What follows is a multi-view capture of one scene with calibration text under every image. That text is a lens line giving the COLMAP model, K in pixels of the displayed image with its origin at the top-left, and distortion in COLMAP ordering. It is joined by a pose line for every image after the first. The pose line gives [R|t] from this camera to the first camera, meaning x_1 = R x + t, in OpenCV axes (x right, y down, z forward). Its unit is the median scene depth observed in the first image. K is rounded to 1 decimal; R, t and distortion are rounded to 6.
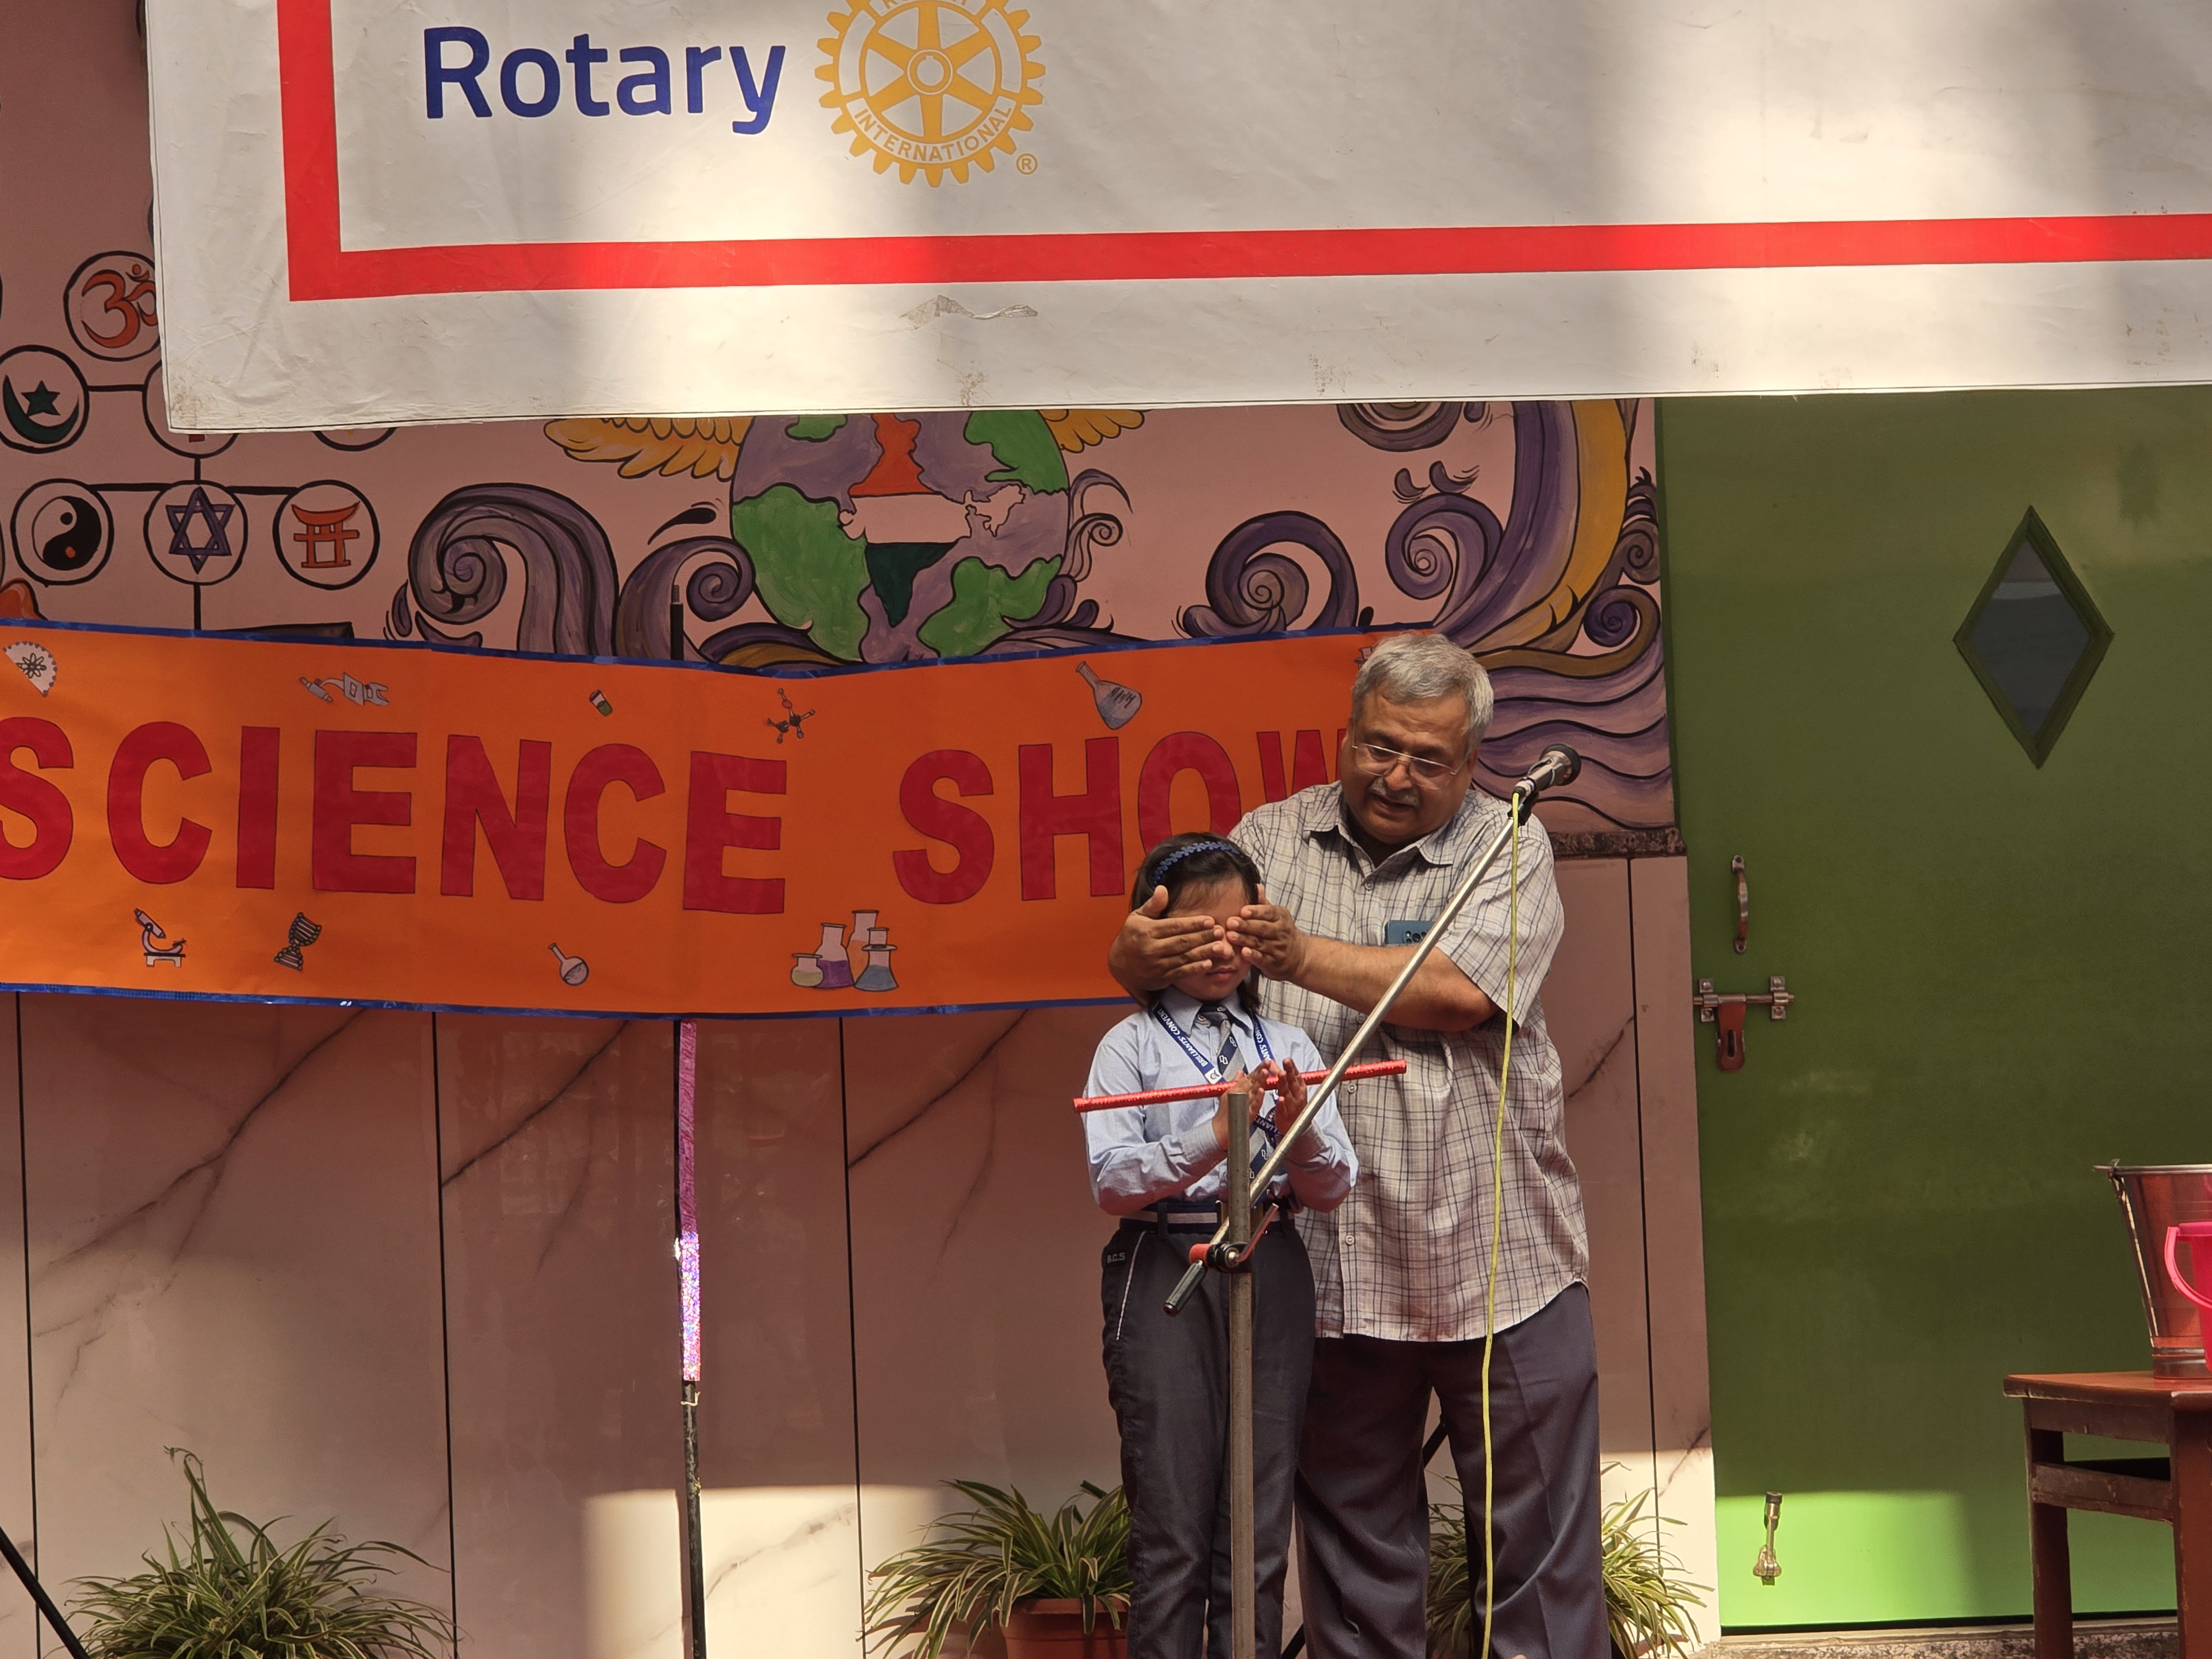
lens RADIAL K [[9503.0, 0, 1133.4], [0, 9503.0, 823.4], [0, 0, 1]] dist [0.656466, -6.973753]
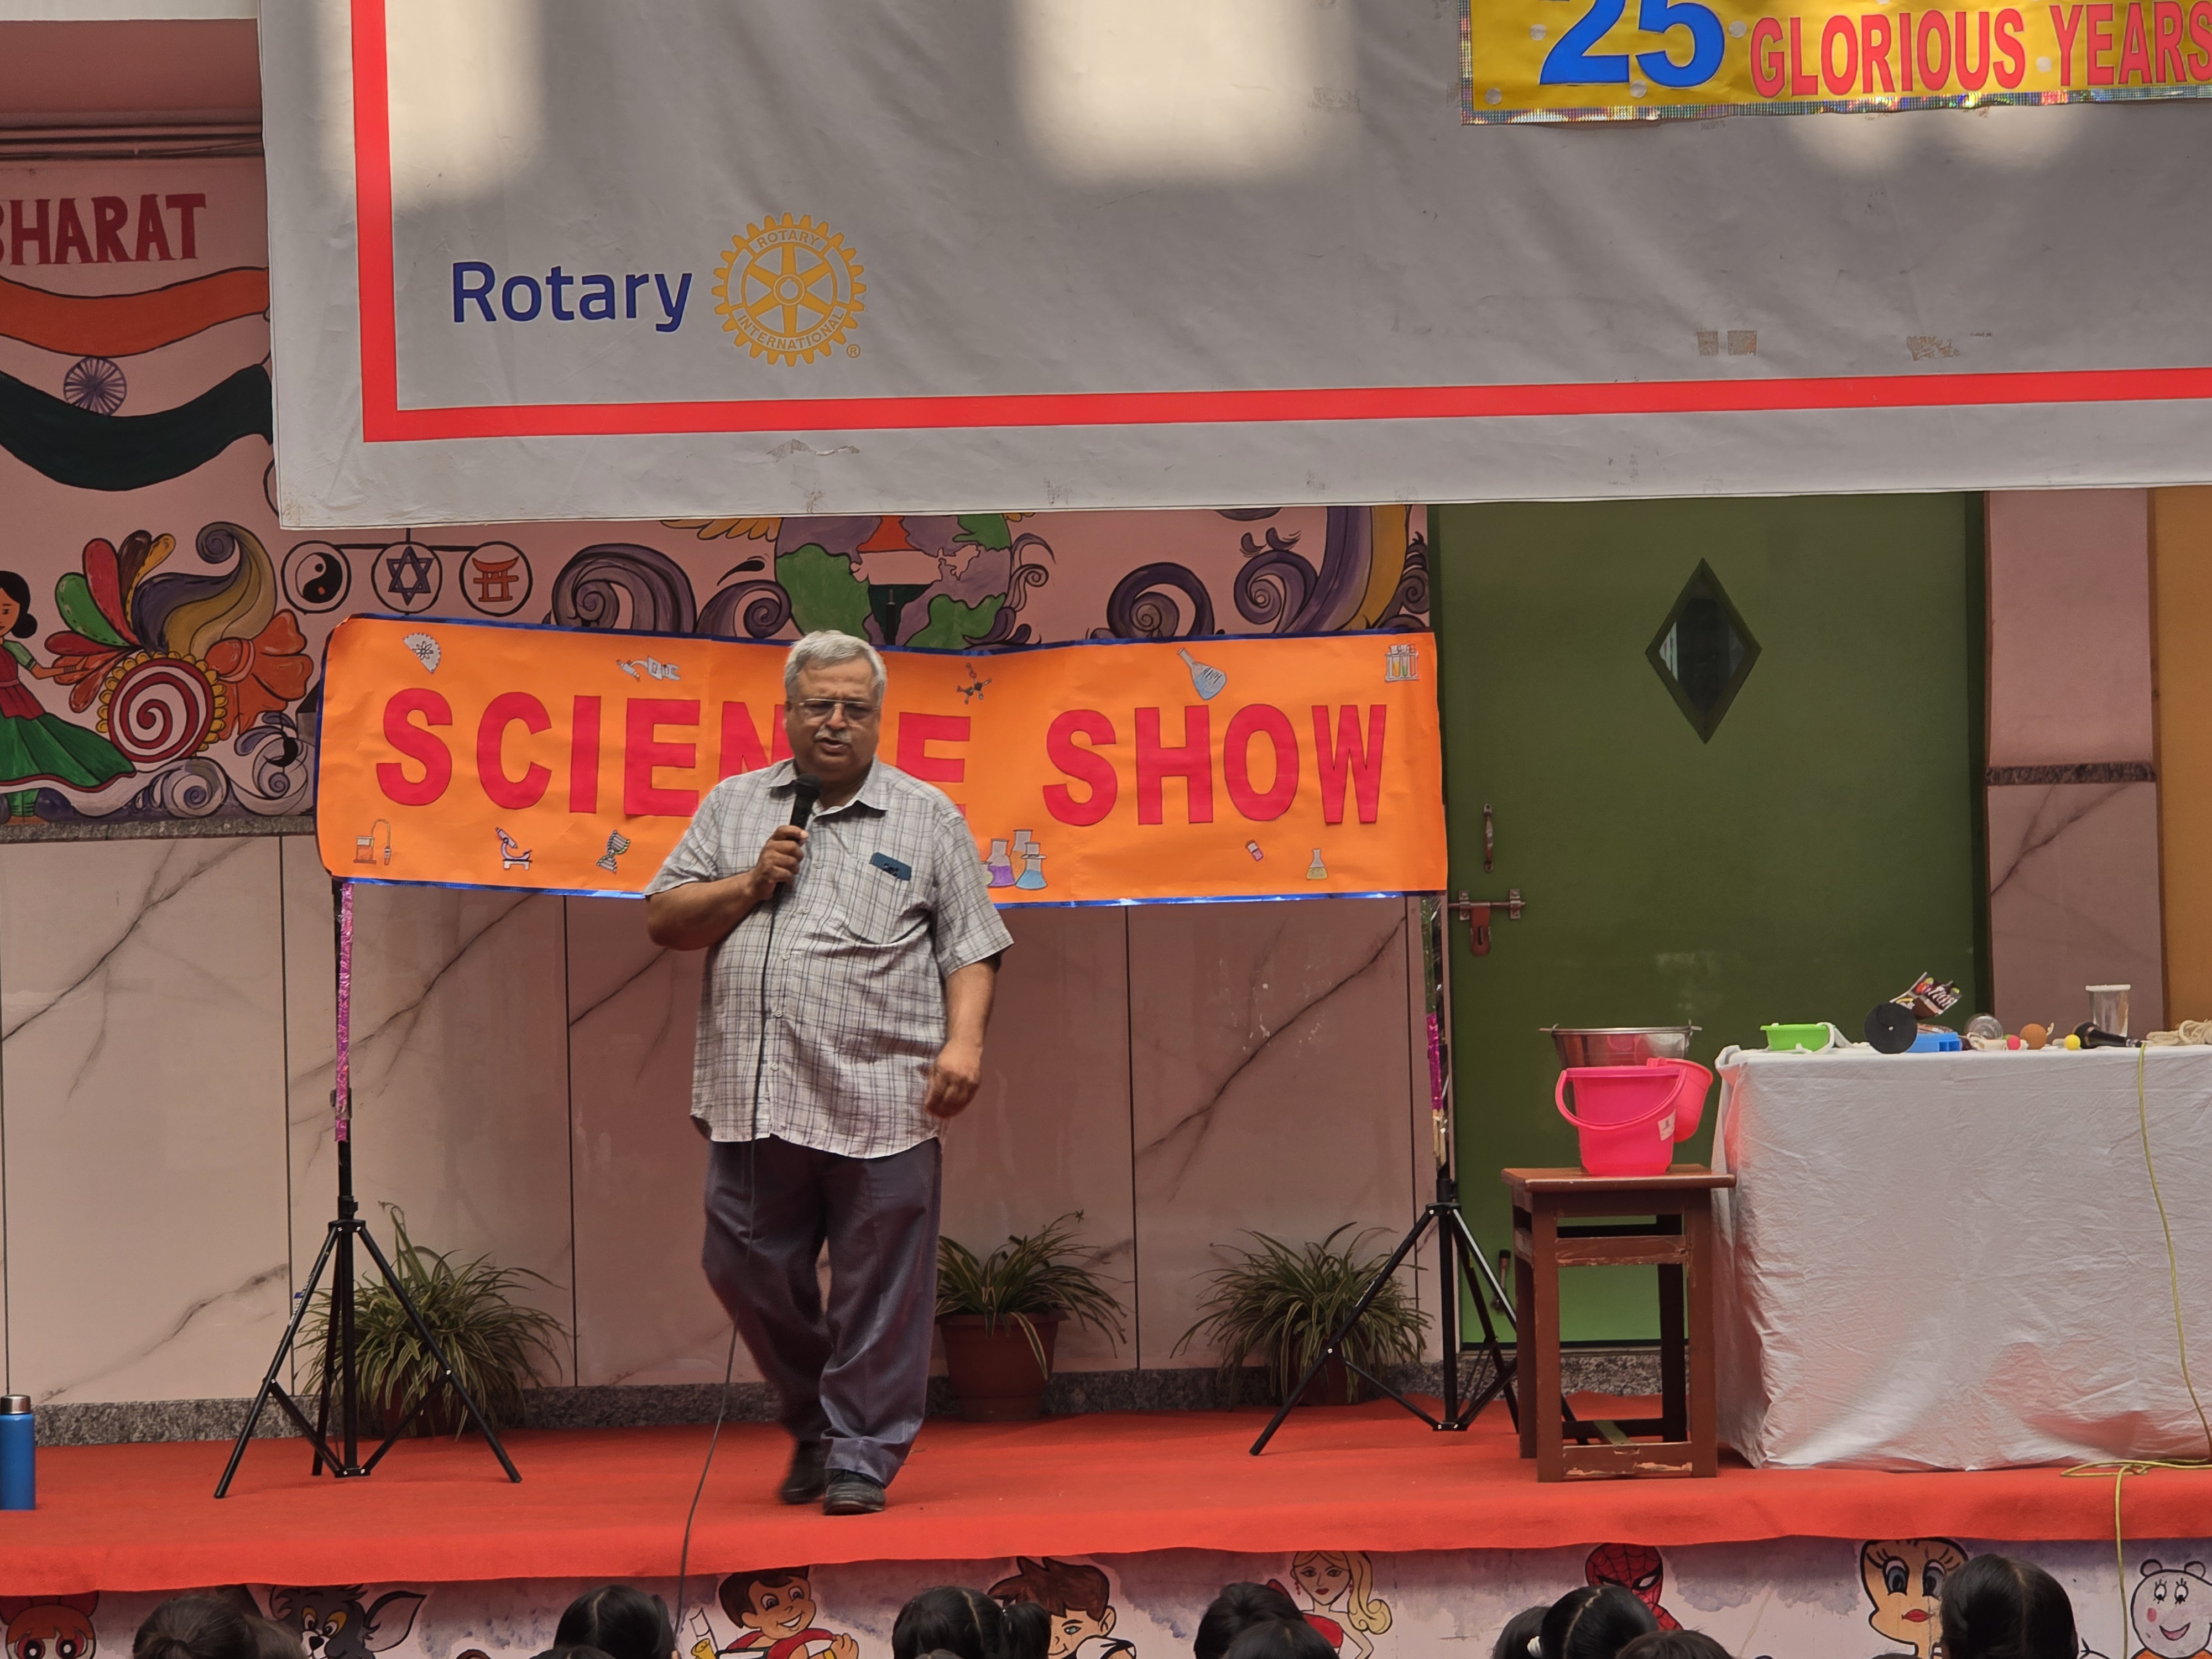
lens RADIAL K [[9503.0, 0, 1133.4], [0, 9503.0, 823.4], [0, 0, 1]] dist [0.656466, -6.973753]
pose [[0.989654, 0.007372, -0.143287, 0.219738], [-0.004973, 0.999842, 0.017093, -0.018201], [0.143390, -0.016204, 0.989534, -0.424939]]
